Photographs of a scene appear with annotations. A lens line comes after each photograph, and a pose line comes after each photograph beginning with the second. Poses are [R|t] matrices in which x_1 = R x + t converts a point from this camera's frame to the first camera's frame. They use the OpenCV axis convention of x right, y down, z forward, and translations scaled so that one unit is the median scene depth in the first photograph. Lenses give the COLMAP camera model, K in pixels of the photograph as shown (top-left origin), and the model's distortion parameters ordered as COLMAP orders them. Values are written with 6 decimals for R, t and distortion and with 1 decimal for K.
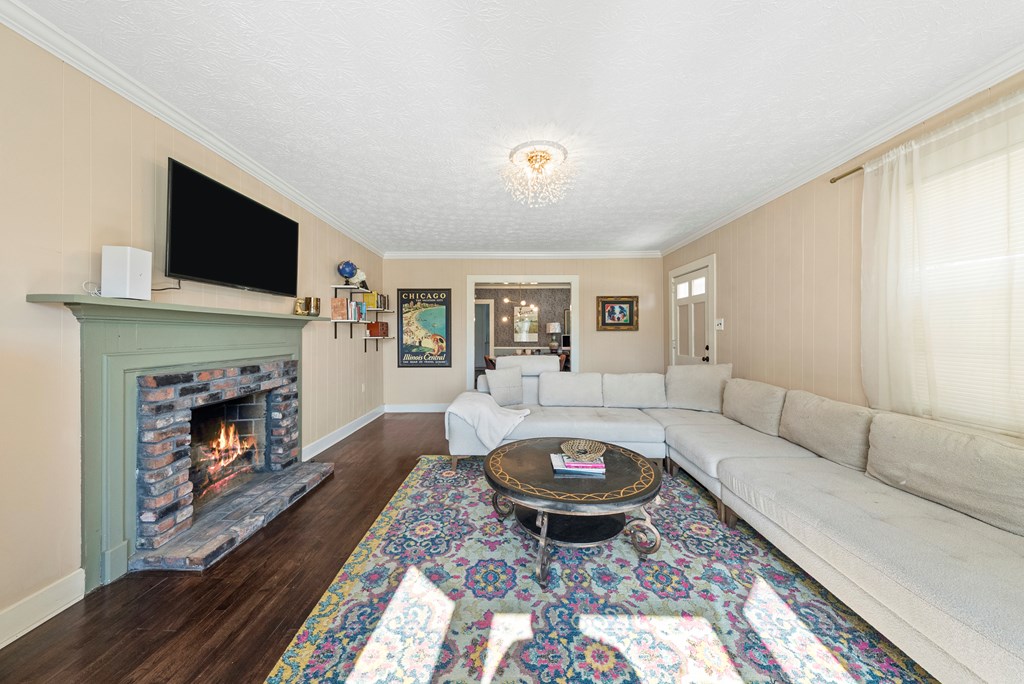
lens RADIAL K [[351.3, 0, 514.2], [0, 351.3, 336.8], [0, 0, 1]] dist [0.014512, -0.000462]
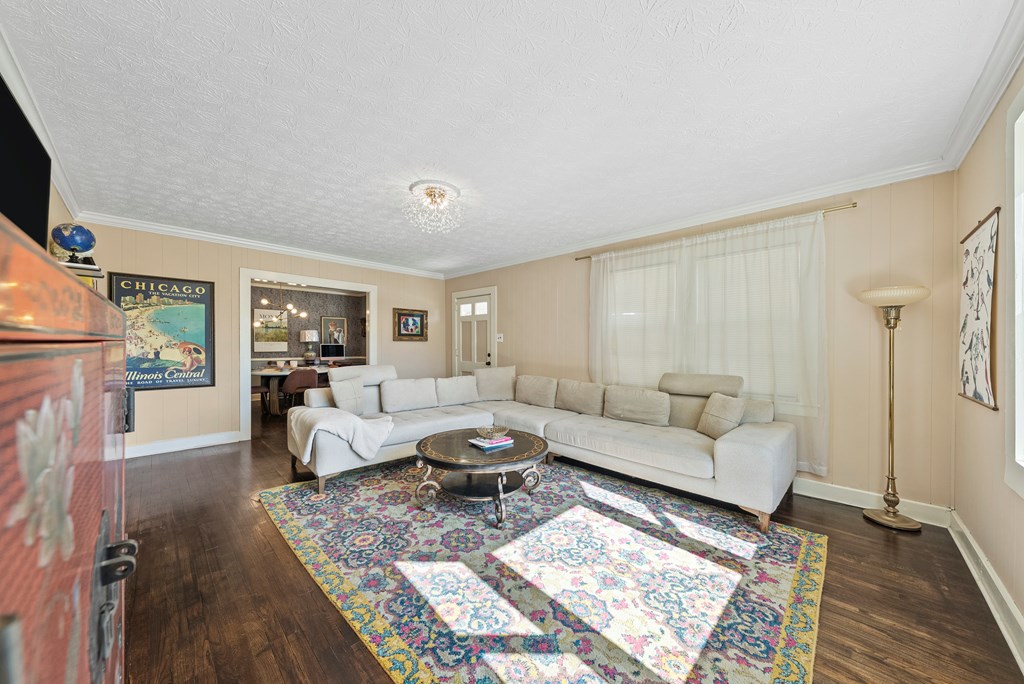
lens RADIAL K [[351.3, 0, 516.9], [0, 351.3, 347.7], [0, 0, 1]] dist [0.014512, -0.000462]
pose [[0.693132, -0.000277, 0.720810, -0.395028], [-0.003513, 0.999987, 0.003763, -0.001851], [-0.720802, -0.005140, 0.693122, -0.000134]]
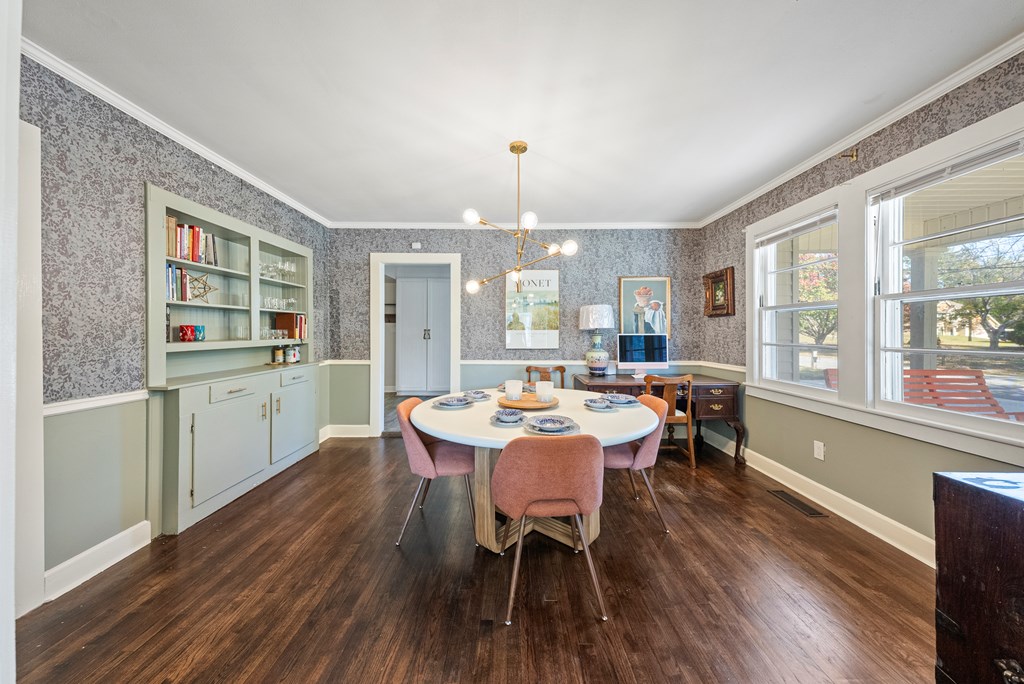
lens RADIAL K [[351.3, 0, 505.0], [0, 351.3, 335.3], [0, 0, 1]] dist [0.014512, -0.000462]
pose [[0.999648, 0.004451, -0.026165, 0.025698], [-0.004405, 0.999989, 0.001815, -0.008522], [0.026173, -0.001699, 0.999656, 1.323206]]
